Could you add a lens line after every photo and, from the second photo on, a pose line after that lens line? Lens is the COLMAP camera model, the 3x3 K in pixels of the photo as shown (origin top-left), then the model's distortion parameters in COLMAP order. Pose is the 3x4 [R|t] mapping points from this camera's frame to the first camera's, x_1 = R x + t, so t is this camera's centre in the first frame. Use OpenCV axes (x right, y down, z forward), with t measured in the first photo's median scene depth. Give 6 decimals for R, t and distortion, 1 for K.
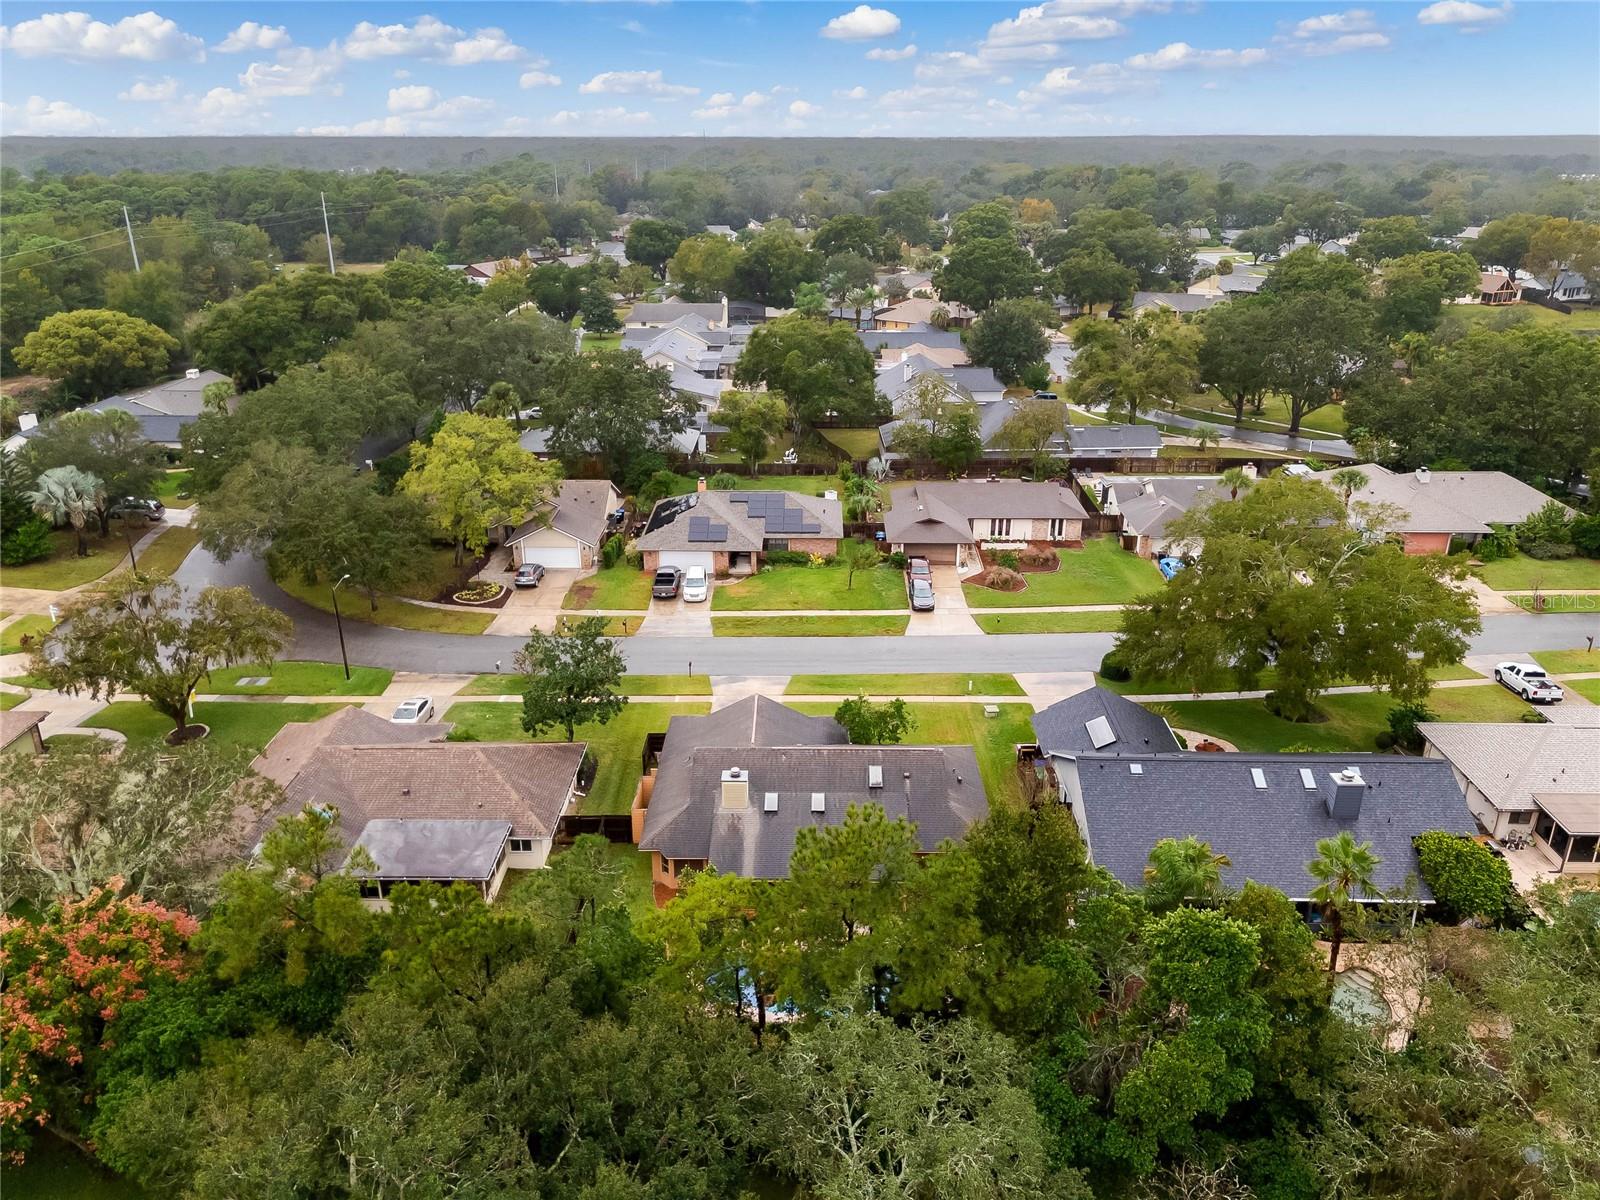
lens RADIAL K [[1176.2, 0, 800.0], [0, 1176.2, 600.0], [0, 0, 1]] dist [0.082479, -0.093556]
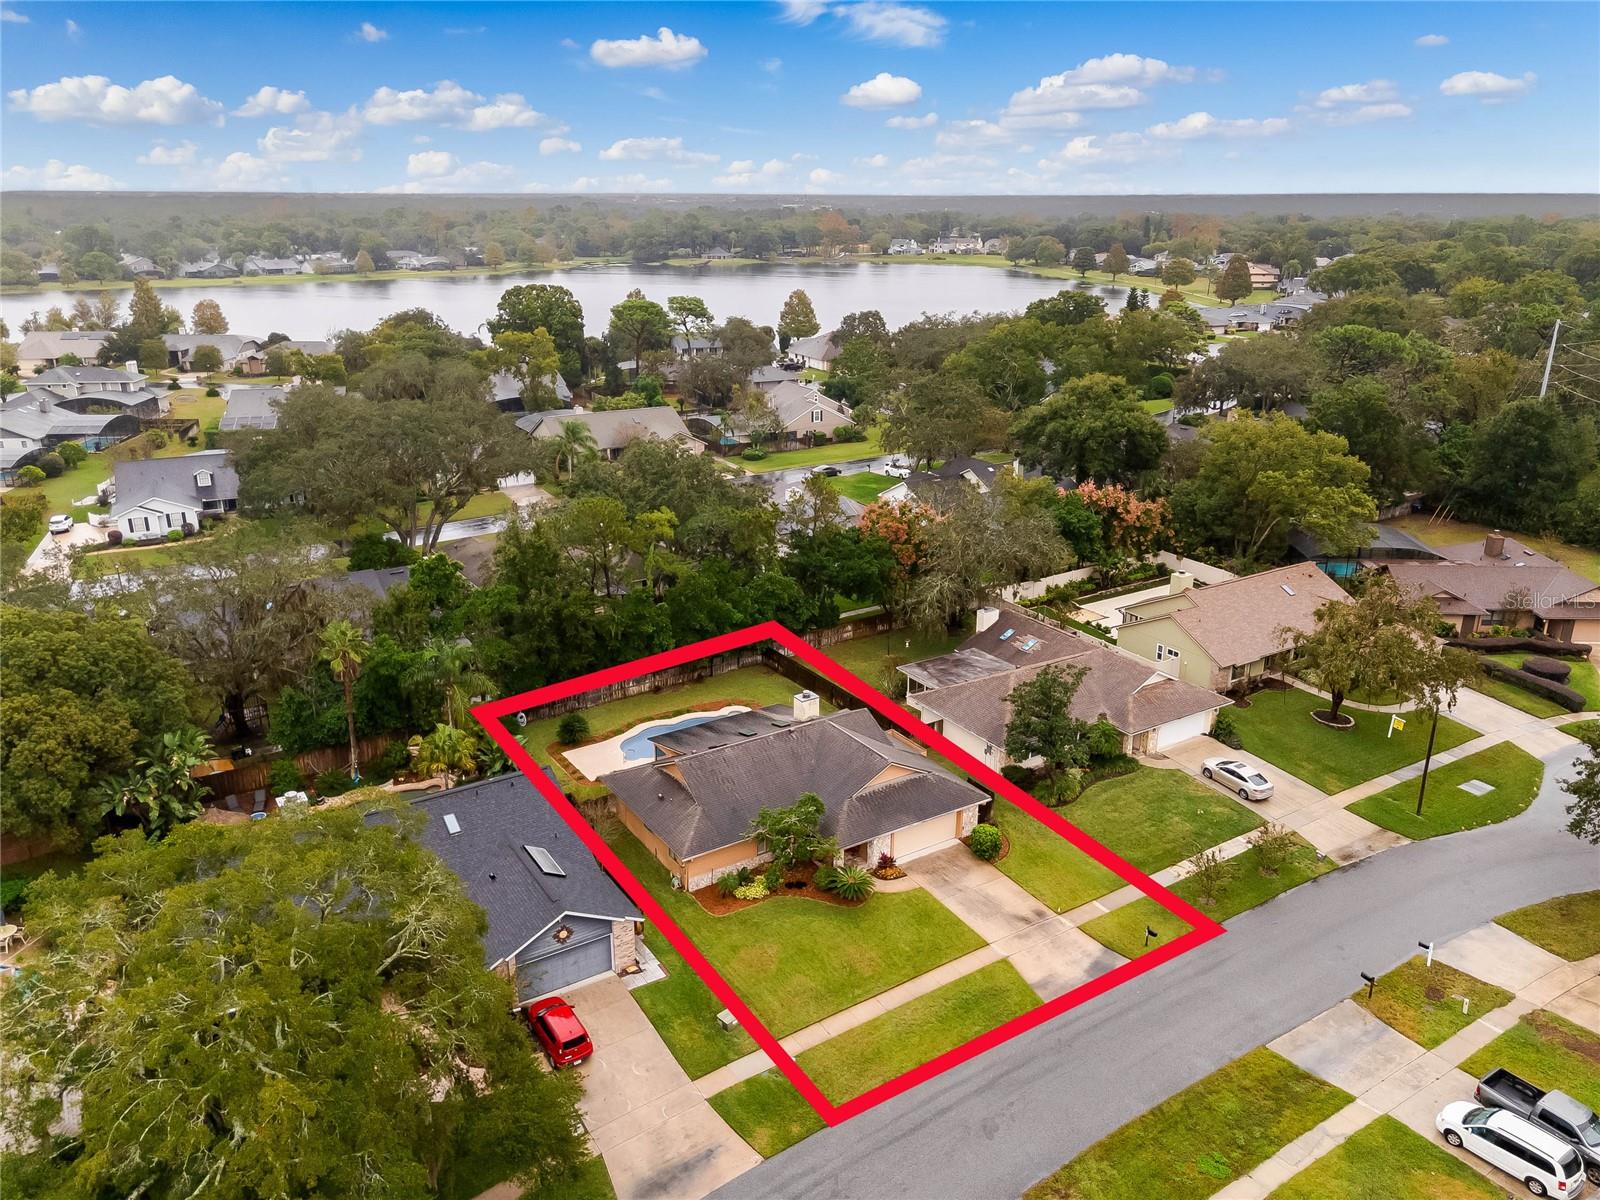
lens RADIAL K [[1176.2, 0, 800.0], [0, 1176.2, 600.0], [0, 0, 1]] dist [0.082479, -0.093556]
pose [[-0.836200, 0.179261, -0.518300, 0.333021], [-0.203038, 0.776727, 0.596213, -0.386145], [0.509455, 0.603788, -0.613103, 0.982316]]
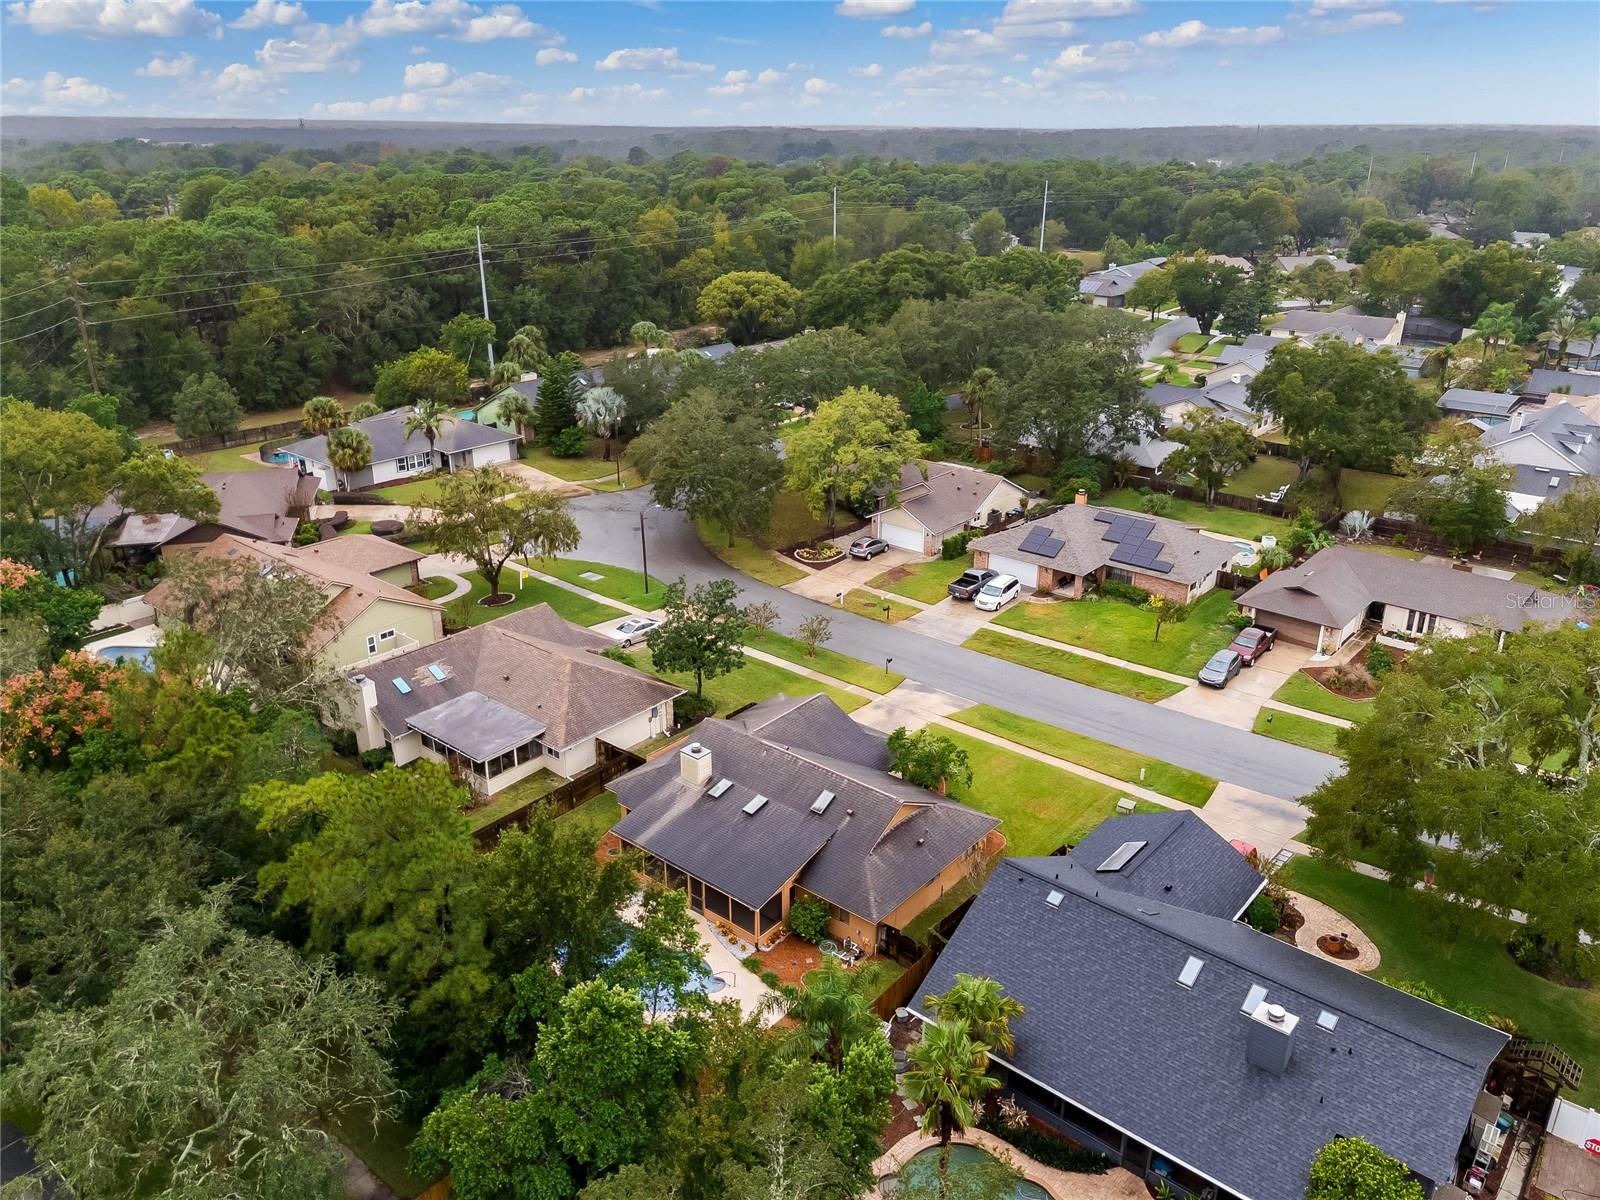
lens RADIAL K [[1176.2, 0, 800.0], [0, 1176.2, 600.0], [0, 0, 1]] dist [0.082479, -0.093556]
pose [[0.774360, 0.240788, -0.585139, 0.335172], [-0.237717, 0.967727, 0.083636, -0.048007], [0.586394, 0.074333, 0.806608, 0.130517]]
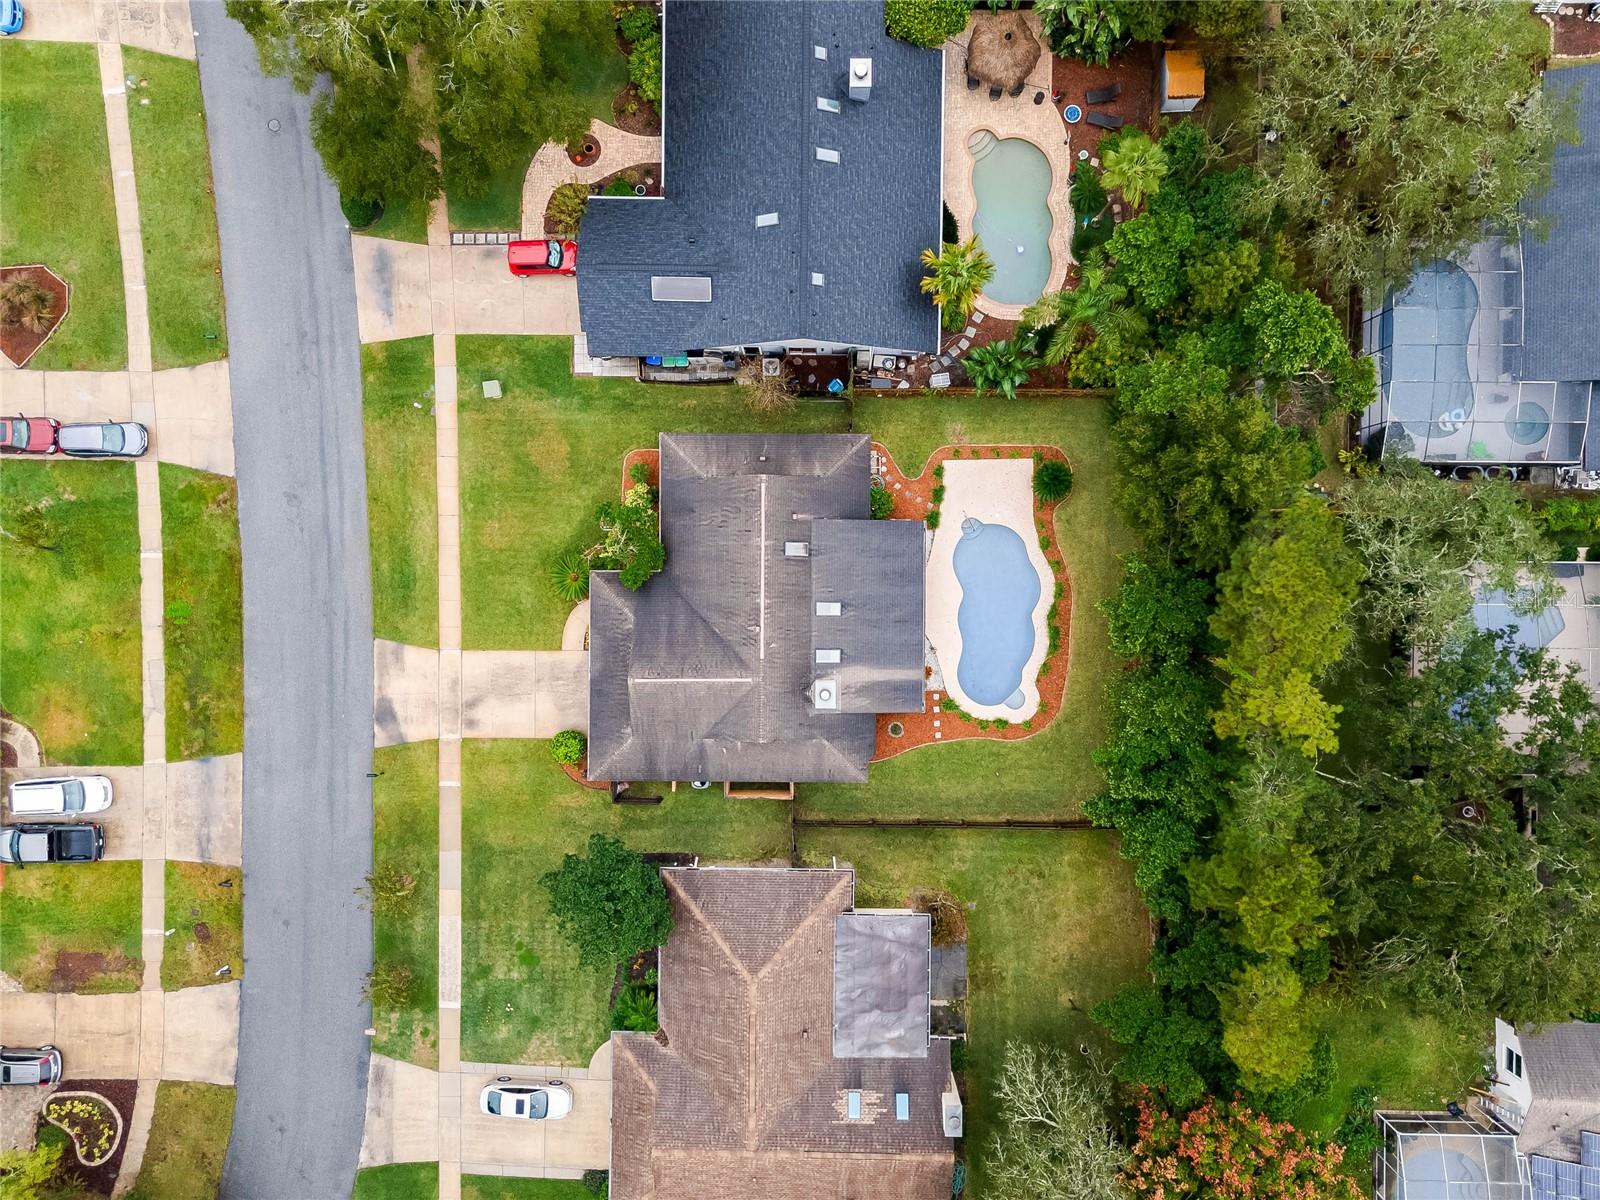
lens RADIAL K [[1176.2, 0, 800.0], [0, 1176.2, 600.0], [0, 0, 1]] dist [0.082479, -0.093556]
pose [[-0.004742, -0.999986, -0.002423, 0.014934], [0.382001, -0.004051, 0.924153, -0.437281], [-0.924150, 0.003457, 0.382015, 0.376739]]
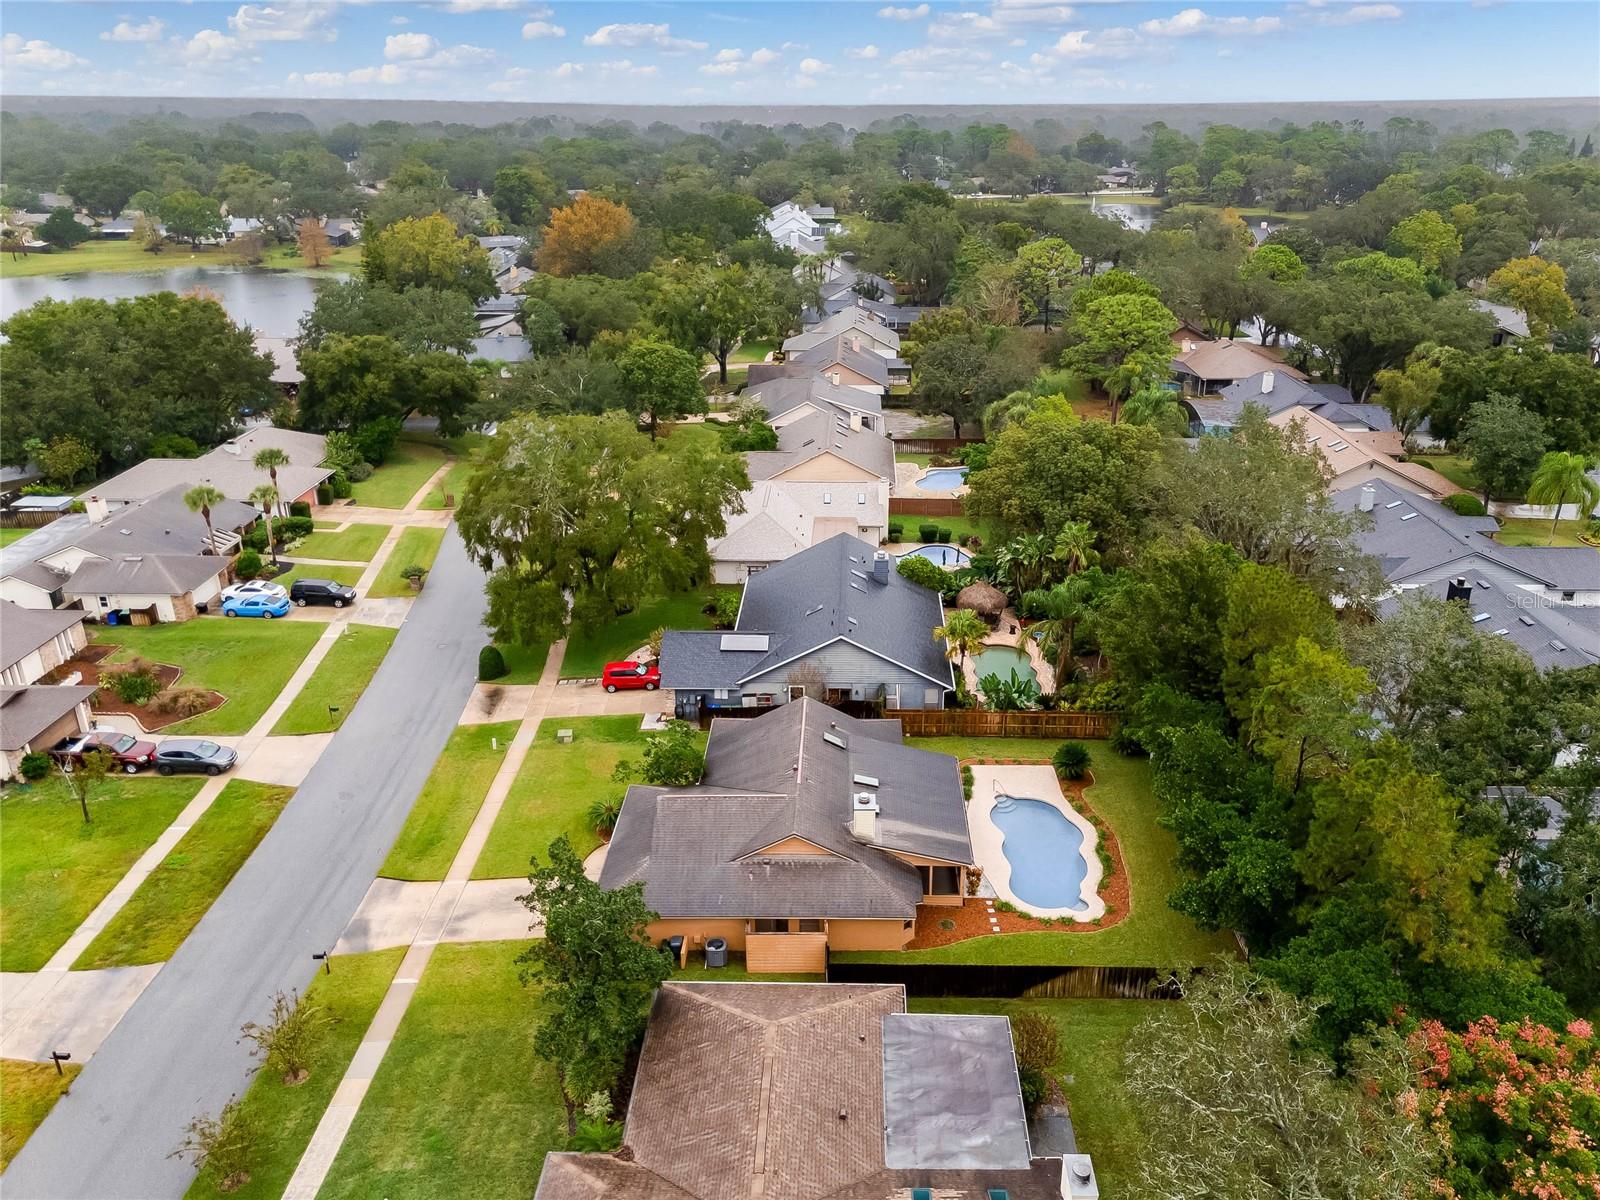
lens RADIAL K [[1201.7, 0, 848.0], [0, 1201.7, 575.9], [0, 0, 1]] dist [0.054371, -0.039683]
pose [[-0.008410, -0.369770, 0.929085, -0.500340], [0.365605, 0.863654, 0.347038, -0.194105], [-0.930732, 0.342596, 0.127927, 0.482498]]
